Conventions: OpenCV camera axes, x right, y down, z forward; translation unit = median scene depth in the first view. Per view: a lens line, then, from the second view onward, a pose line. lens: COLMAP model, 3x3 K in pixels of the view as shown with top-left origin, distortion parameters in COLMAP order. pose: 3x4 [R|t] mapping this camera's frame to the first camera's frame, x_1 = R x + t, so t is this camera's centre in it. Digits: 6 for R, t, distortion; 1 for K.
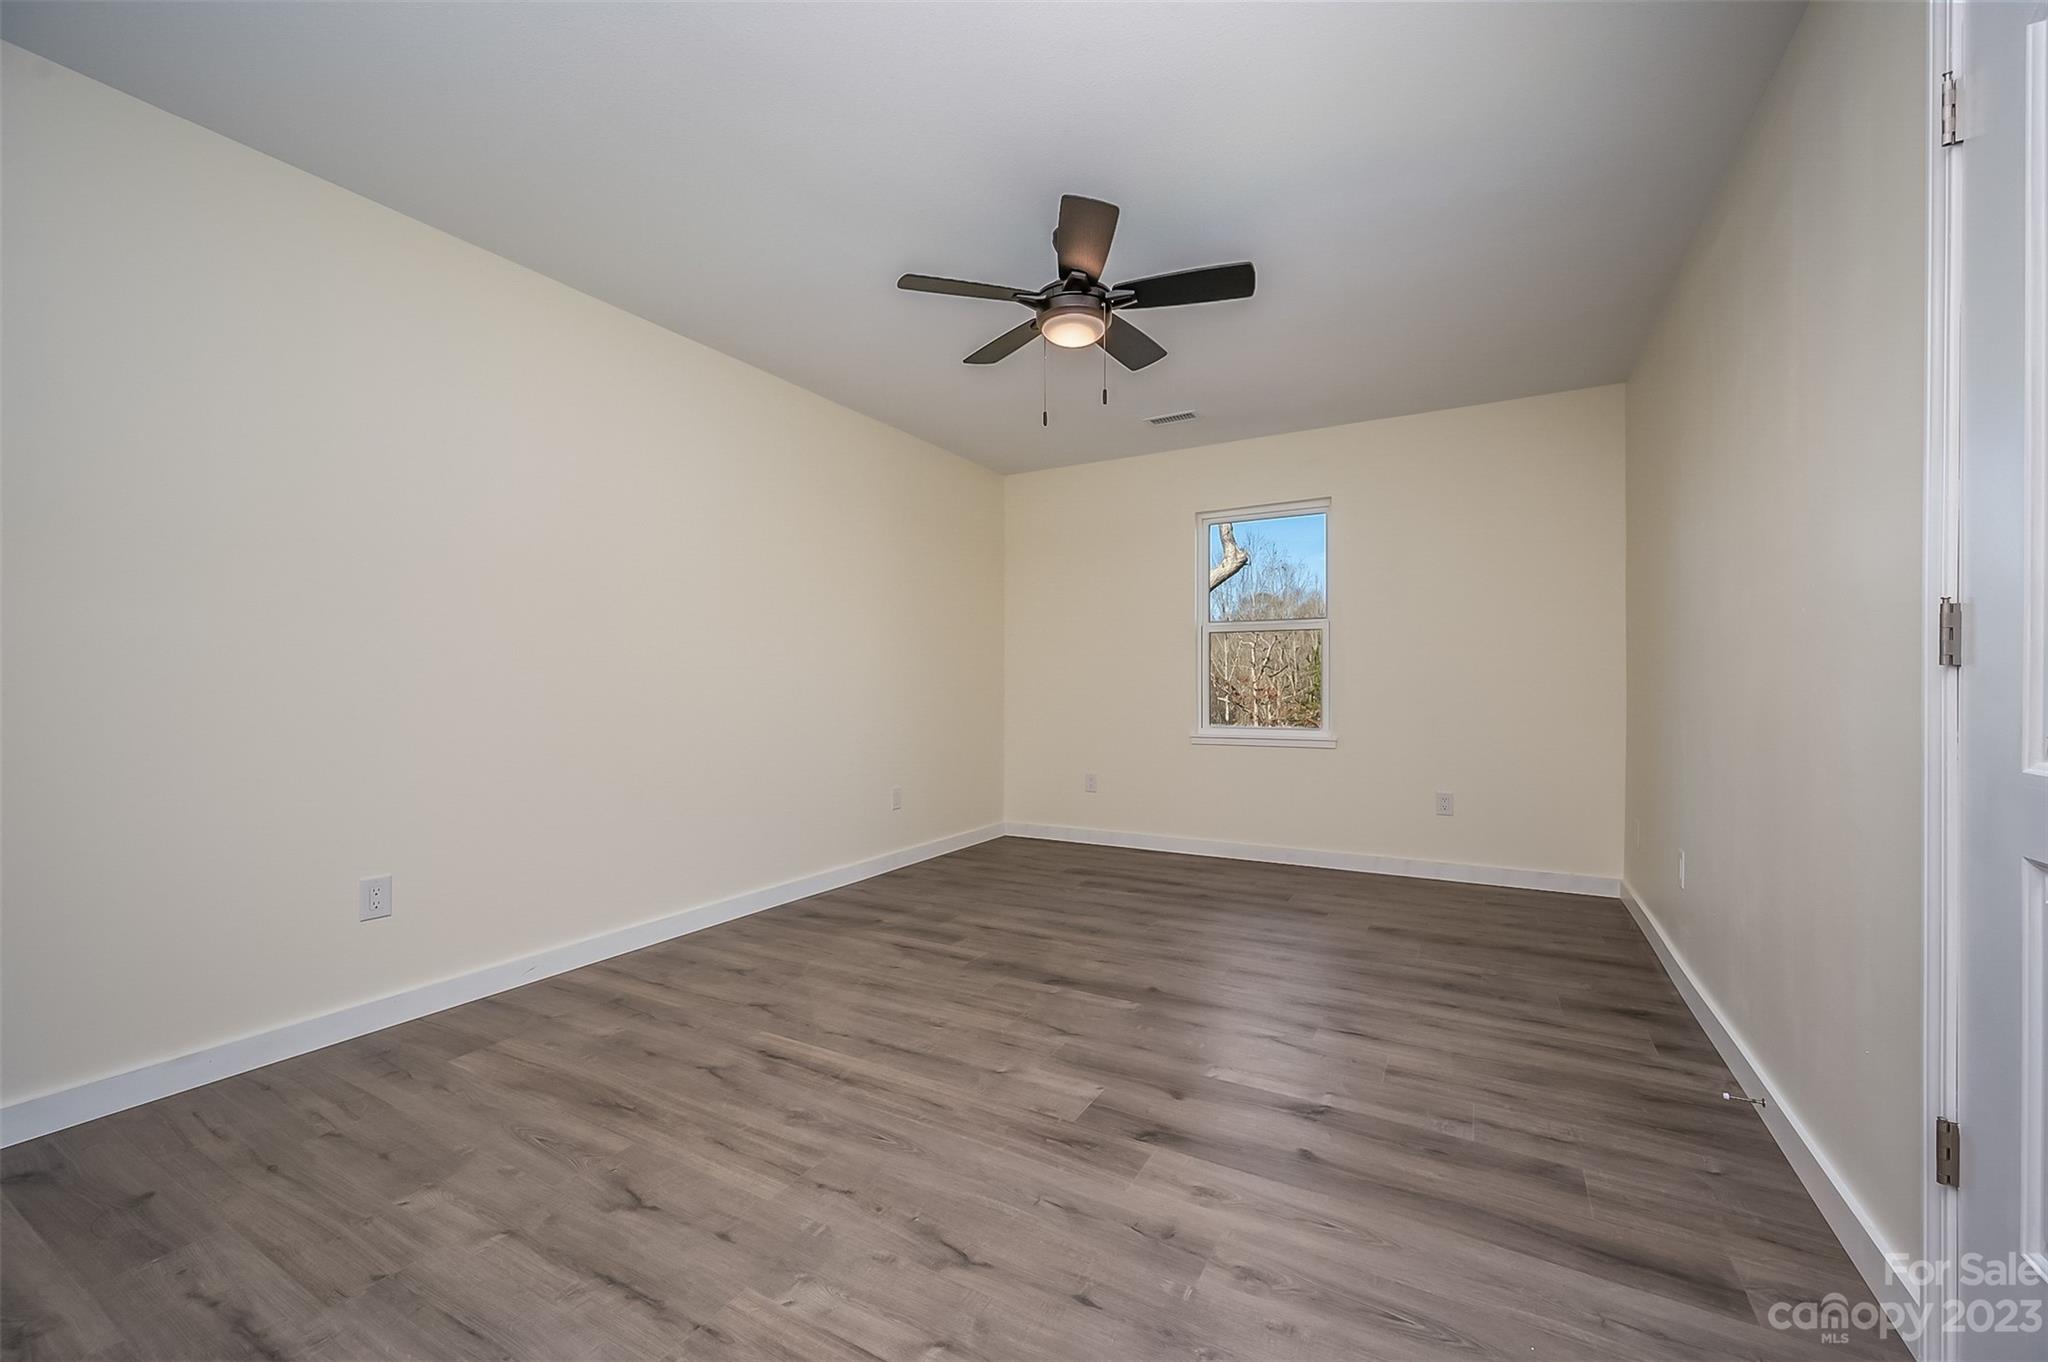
lens RADIAL K [[814.9, 0, 1025.8], [0, 814.9, 695.6], [0, 0, 1]] dist [-0.001272, -0.000003]
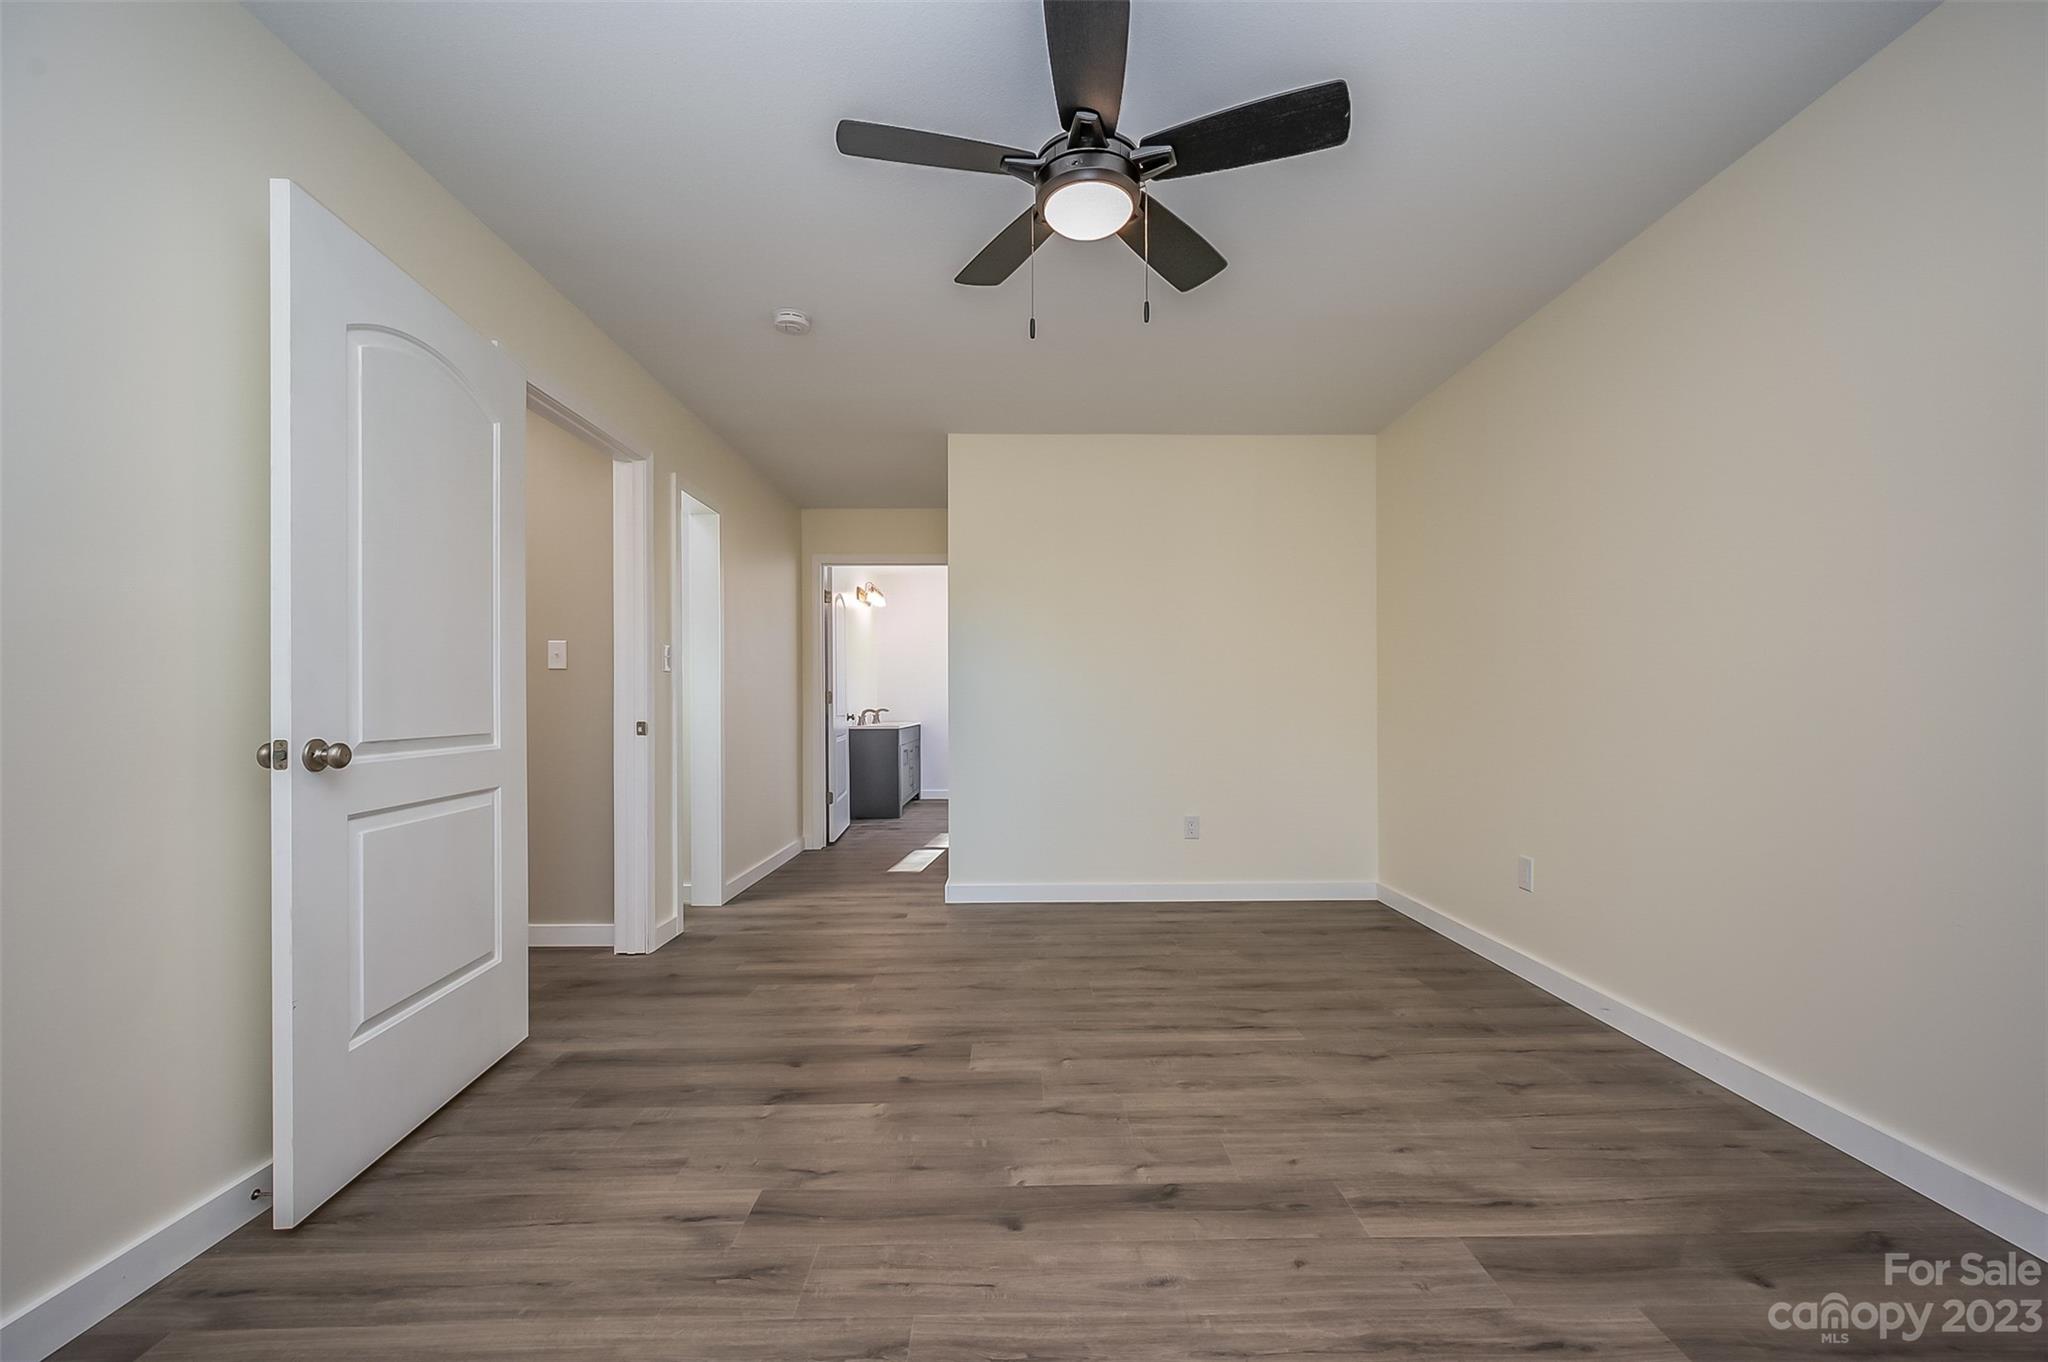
lens RADIAL K [[814.9, 0, 1025.8], [0, 814.9, 695.6], [0, 0, 1]] dist [-0.001272, -0.000003]
pose [[-0.869616, -0.003300, -0.493718, 0.512137], [-0.001038, 0.999988, -0.004856, -0.019789], [0.493728, -0.003711, -0.869609, 1.770977]]
